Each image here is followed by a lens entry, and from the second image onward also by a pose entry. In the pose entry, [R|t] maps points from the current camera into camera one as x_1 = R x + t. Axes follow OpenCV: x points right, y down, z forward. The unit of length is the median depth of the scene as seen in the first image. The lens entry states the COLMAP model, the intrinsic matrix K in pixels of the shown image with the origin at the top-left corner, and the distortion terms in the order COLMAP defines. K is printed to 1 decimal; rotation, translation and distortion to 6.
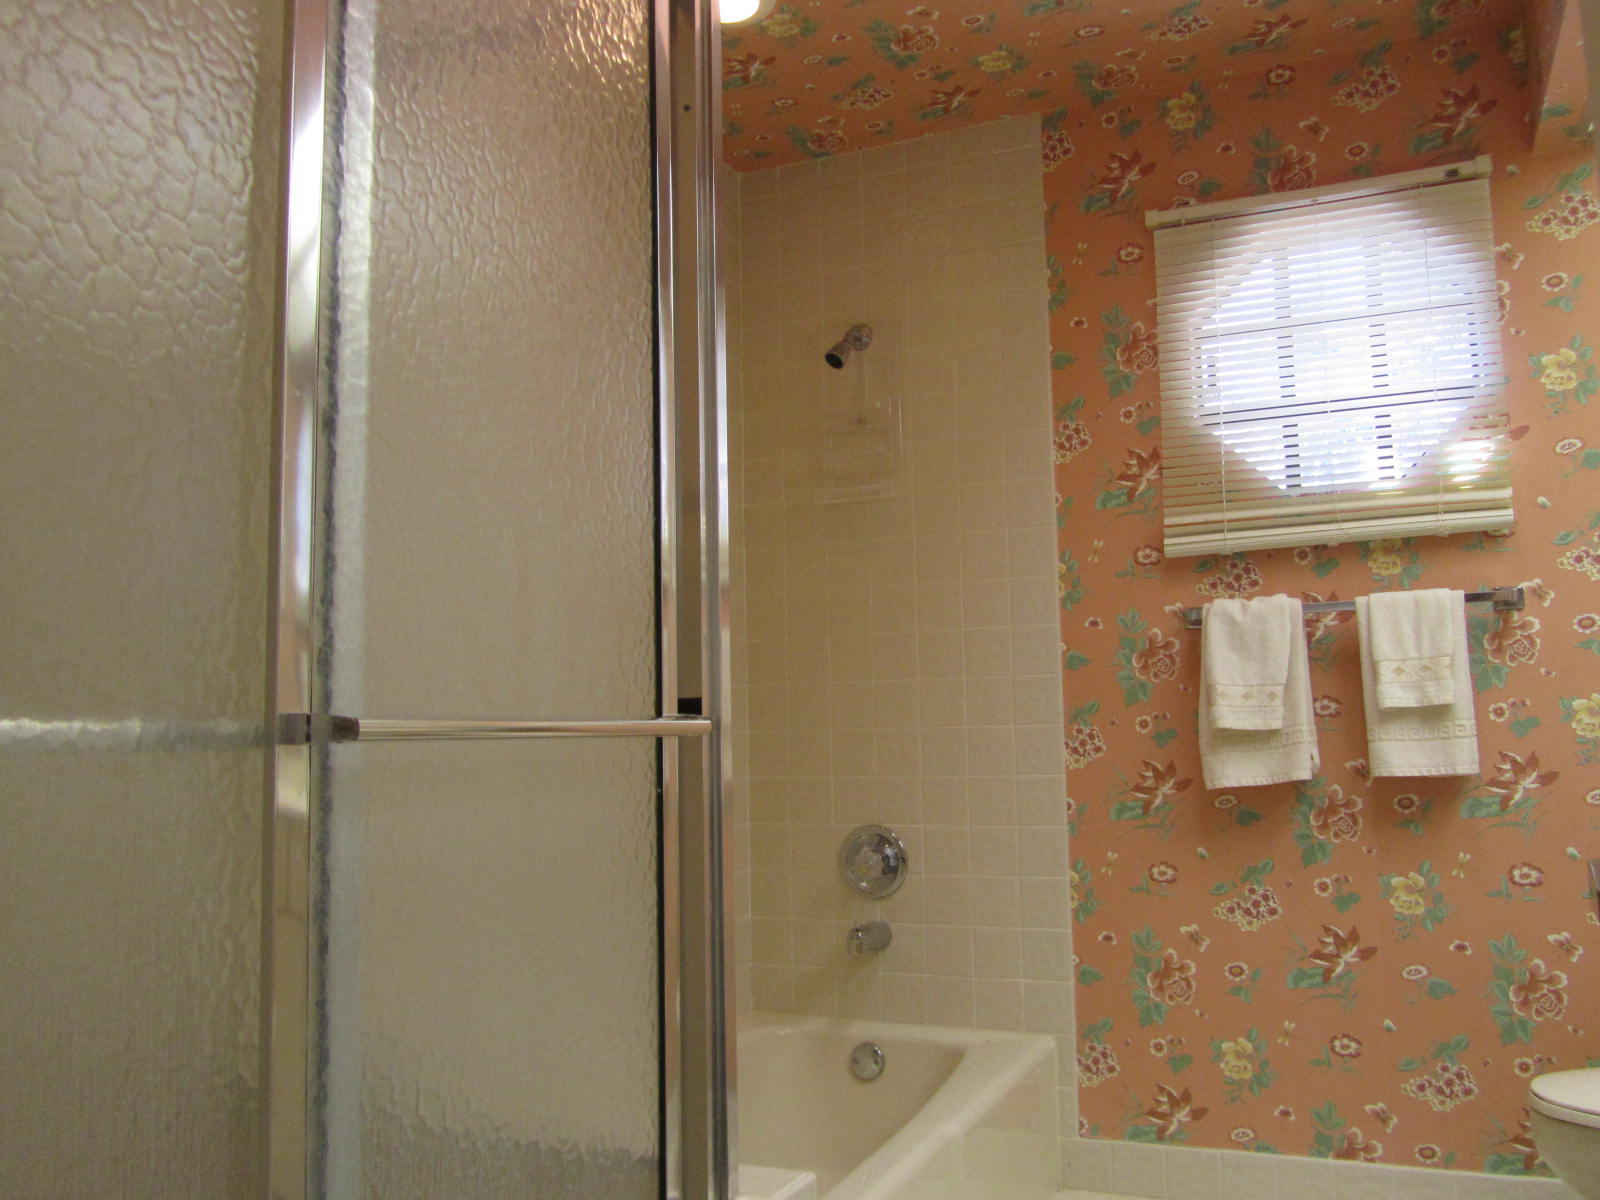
lens RADIAL K [[1325.4, 0, 808.4], [0, 1325.4, 596.2], [0, 0, 1]] dist [-0.042556, 0.009184]
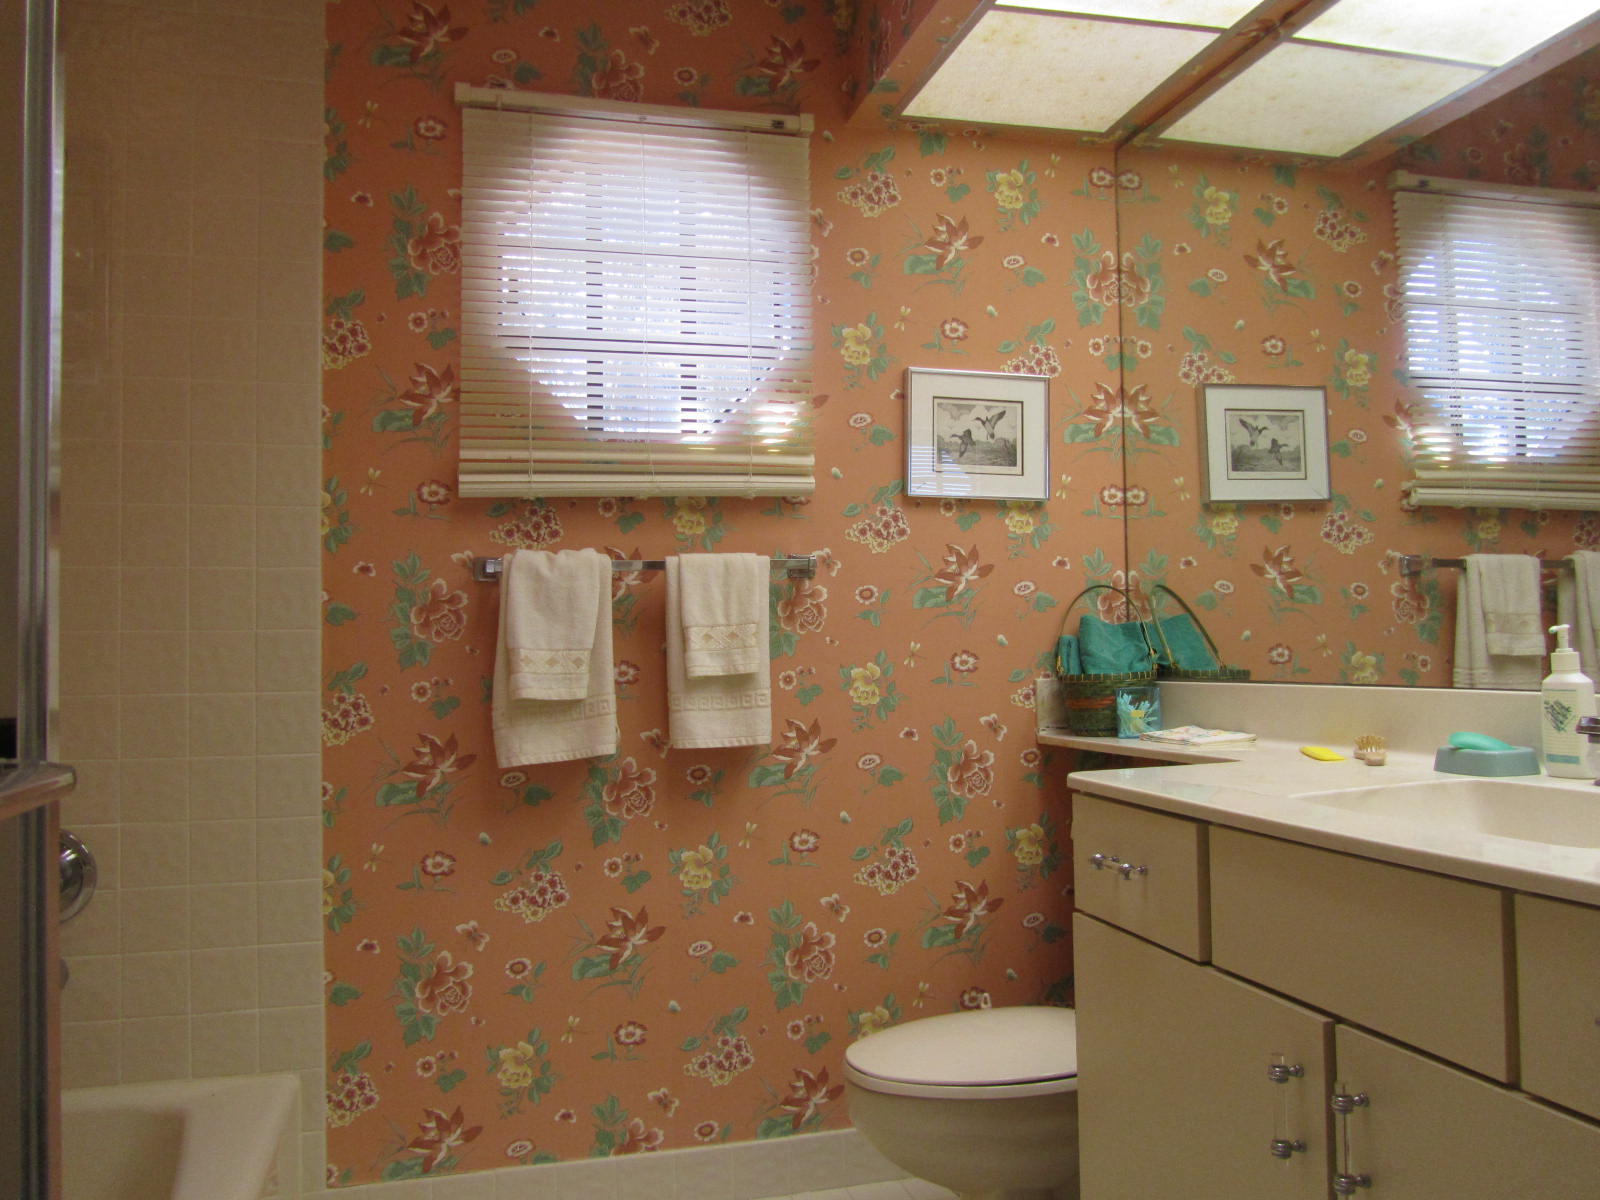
lens RADIAL K [[1325.4, 0, 808.4], [0, 1325.4, 596.2], [0, 0, 1]] dist [-0.042556, 0.009184]
pose [[0.778174, 0.030972, 0.627285, -0.090851], [-0.066524, 0.997229, 0.033288, -0.009183], [-0.624516, -0.067633, 0.778078, 0.202239]]
